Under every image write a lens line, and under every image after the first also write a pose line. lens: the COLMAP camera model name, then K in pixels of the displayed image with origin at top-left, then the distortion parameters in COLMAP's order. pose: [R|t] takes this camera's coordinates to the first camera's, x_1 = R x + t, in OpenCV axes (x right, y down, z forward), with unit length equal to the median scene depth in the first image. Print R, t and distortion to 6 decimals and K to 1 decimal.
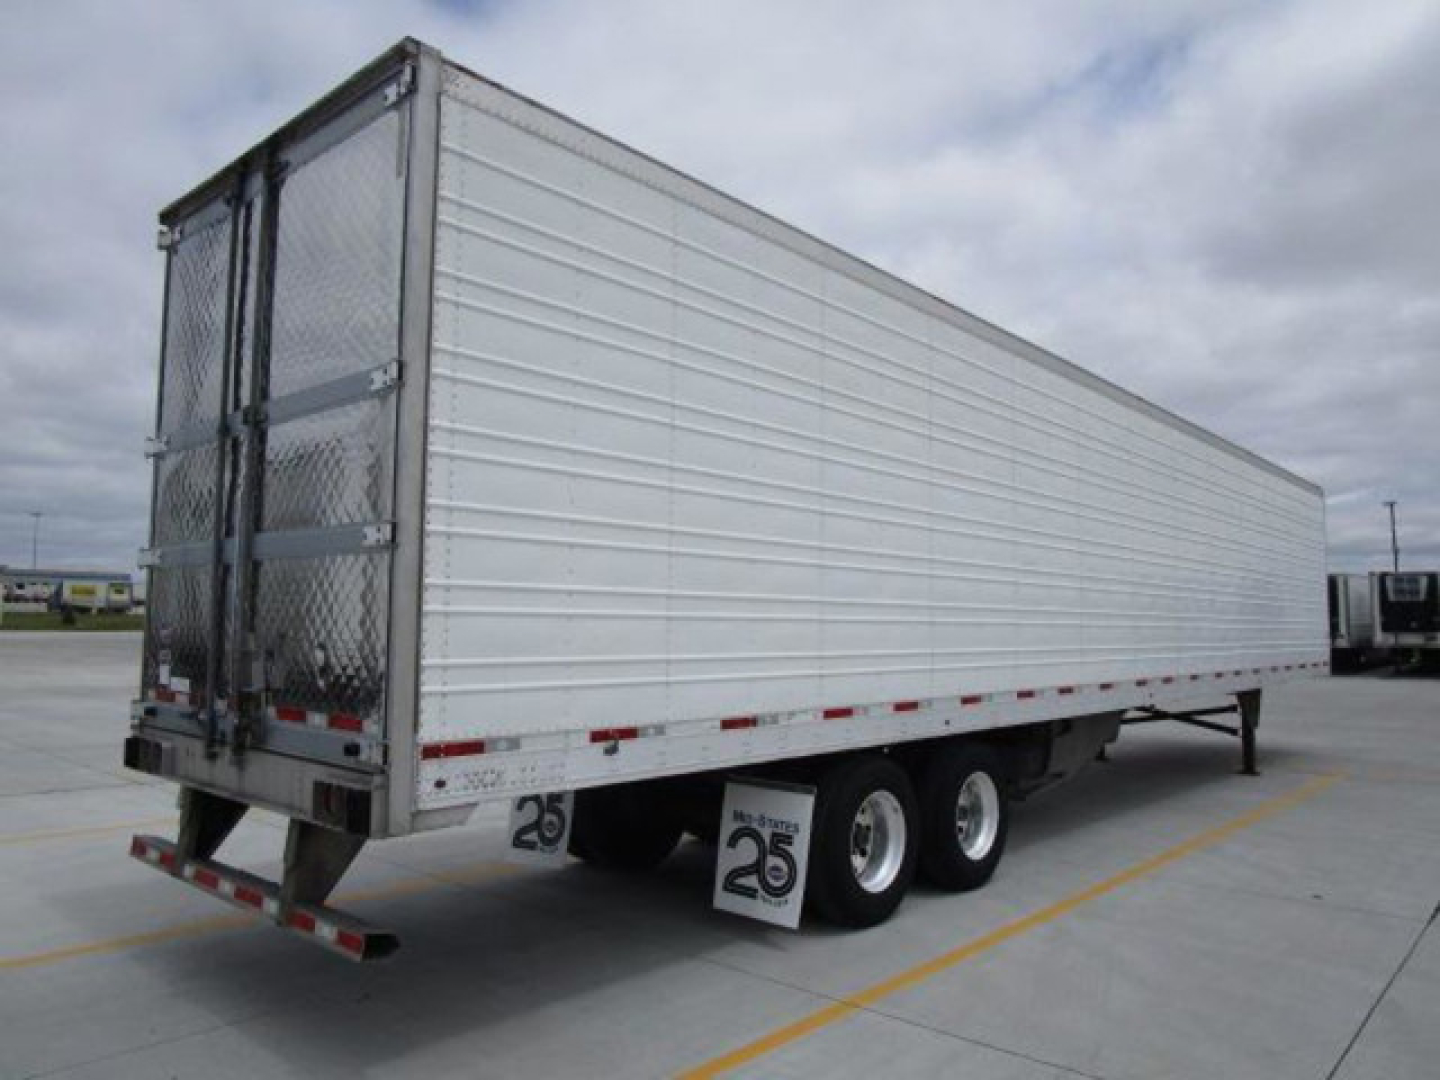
lens RADIAL K [[1034.5, 0, 710.2], [0, 1034.5, 541.8], [0, 0, 1]] dist [-0.022383, 0.005404]
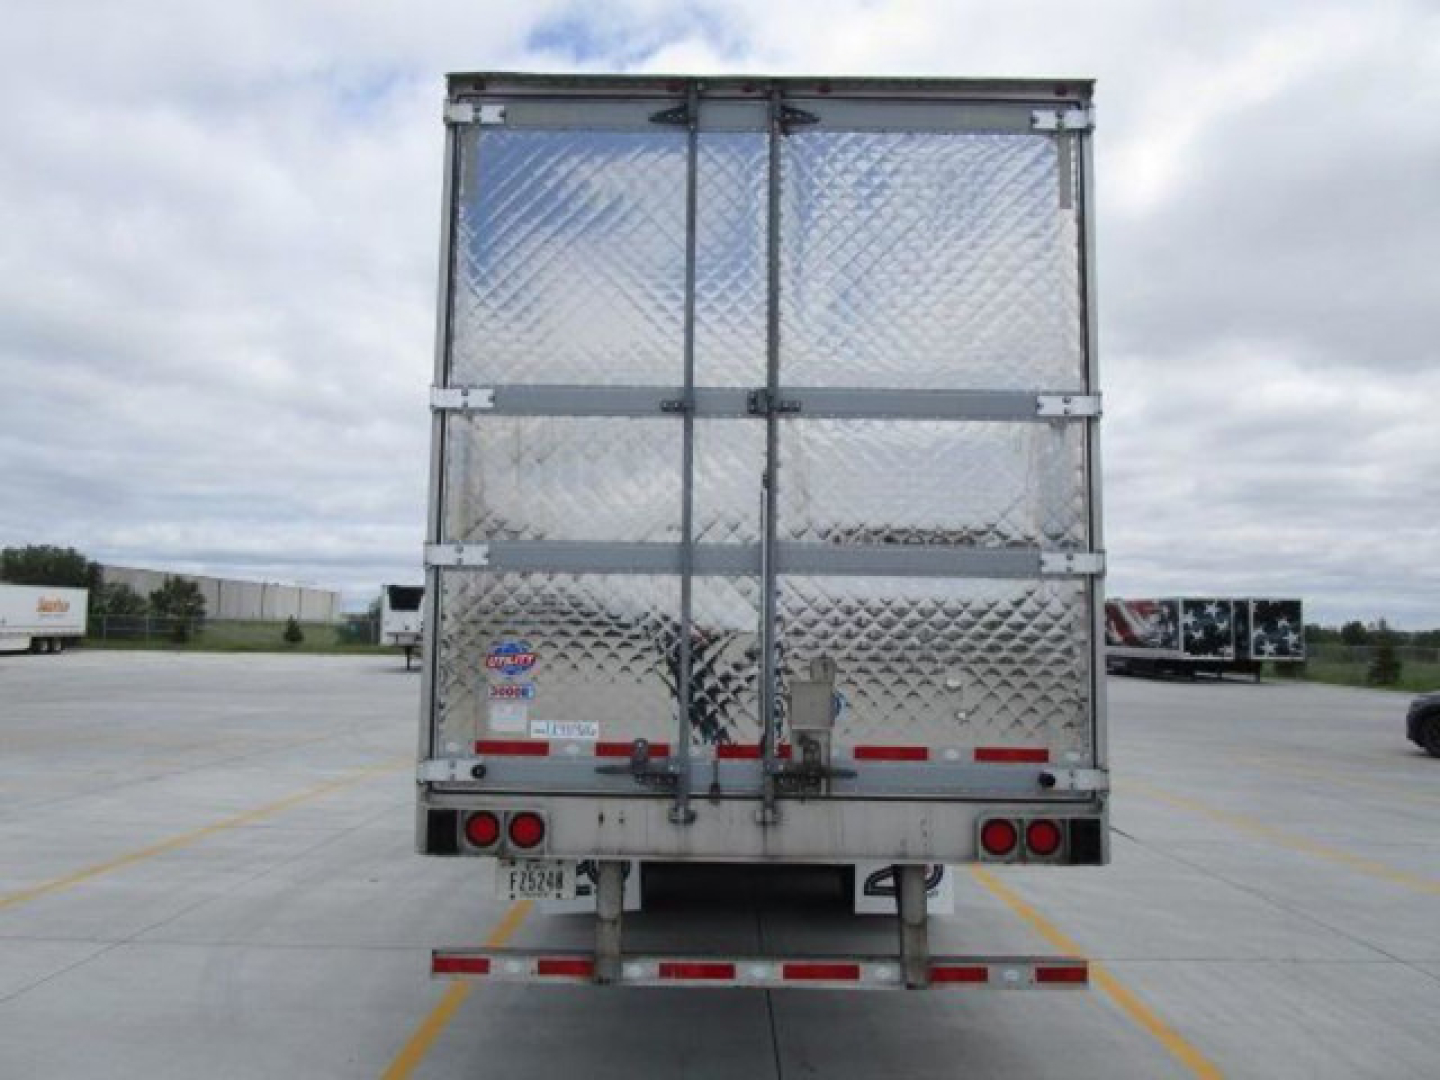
lens RADIAL K [[1034.5, 0, 712.7], [0, 1034.5, 533.3], [0, 0, 1]] dist [-0.022383, 0.005404]
pose [[0.745512, 0.065986, 0.663217, -0.785557], [-0.061067, 0.997664, -0.030617, 0.010079], [-0.663688, -0.017675, 0.747801, 0.305546]]
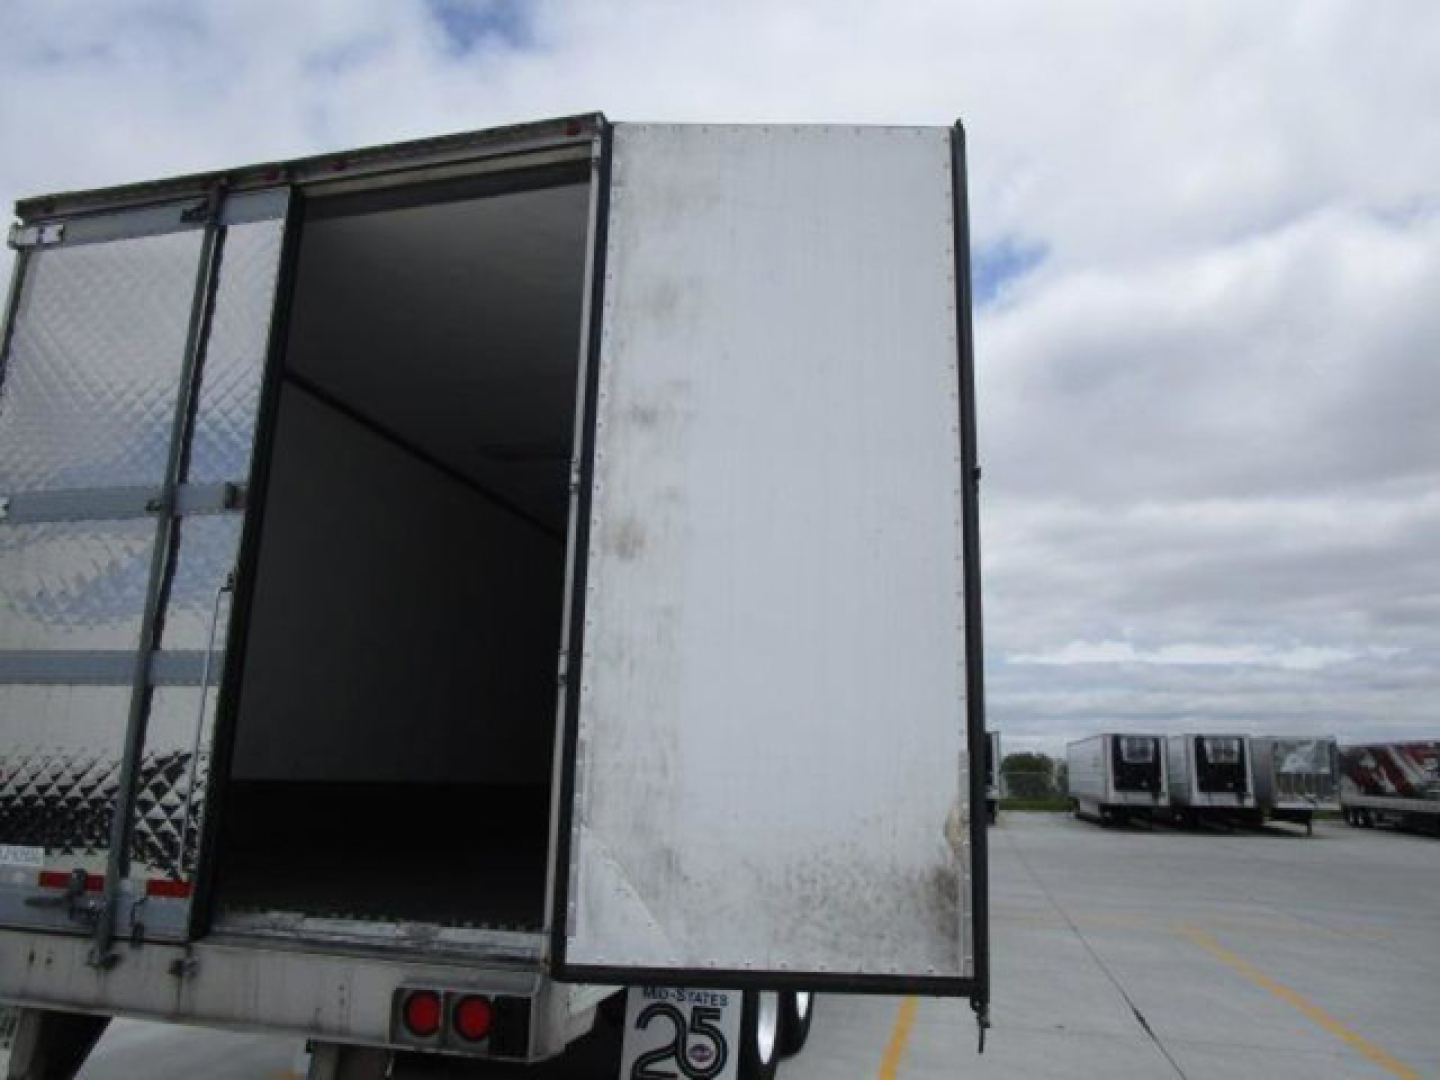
lens RADIAL K [[1034.5, 0, 722.5], [0, 1034.5, 538.0], [0, 0, 1]] dist [-0.022383, 0.005404]
pose [[0.887504, 0.116463, 0.445839, -0.380987], [-0.055502, 0.987508, -0.147473, 0.002475], [-0.457445, 0.106137, 0.882881, 0.135124]]
